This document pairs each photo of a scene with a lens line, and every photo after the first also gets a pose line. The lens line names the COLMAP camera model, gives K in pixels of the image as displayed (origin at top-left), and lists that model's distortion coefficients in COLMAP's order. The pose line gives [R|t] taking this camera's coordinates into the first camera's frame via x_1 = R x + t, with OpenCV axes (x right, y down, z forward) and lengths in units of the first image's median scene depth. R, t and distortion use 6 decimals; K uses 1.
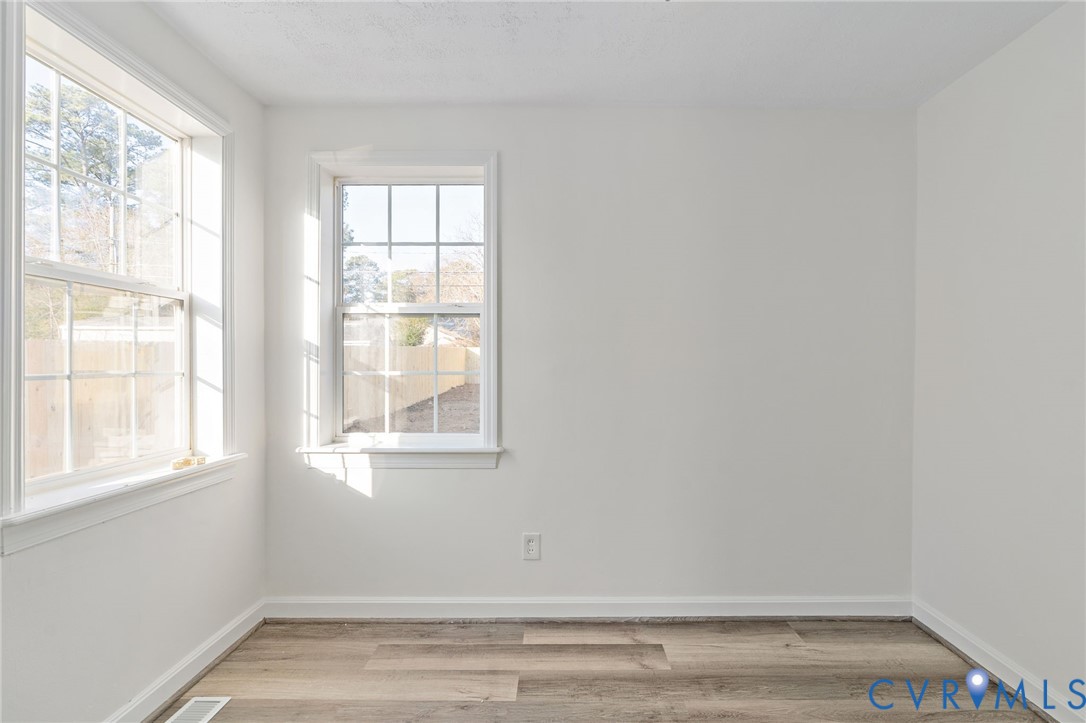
lens RADIAL K [[503.1, 0, 547.2], [0, 503.1, 361.5], [0, 0, 1]] dist [-0.007163, 0.002032]
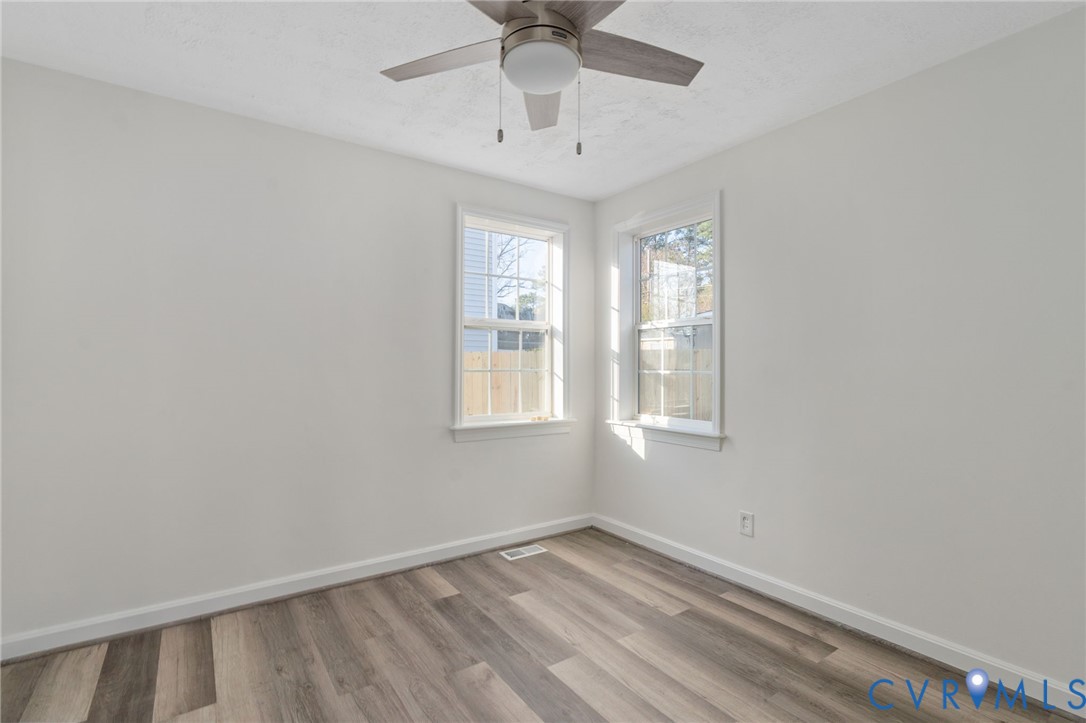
lens RADIAL K [[503.1, 0, 547.7], [0, 503.1, 356.6], [0, 0, 1]] dist [-0.007163, 0.002032]
pose [[0.577855, -0.014221, -0.816016, 0.677074], [0.003619, 0.999883, -0.014862, 0.001303], [0.816131, 0.005635, 0.577839, -0.038468]]
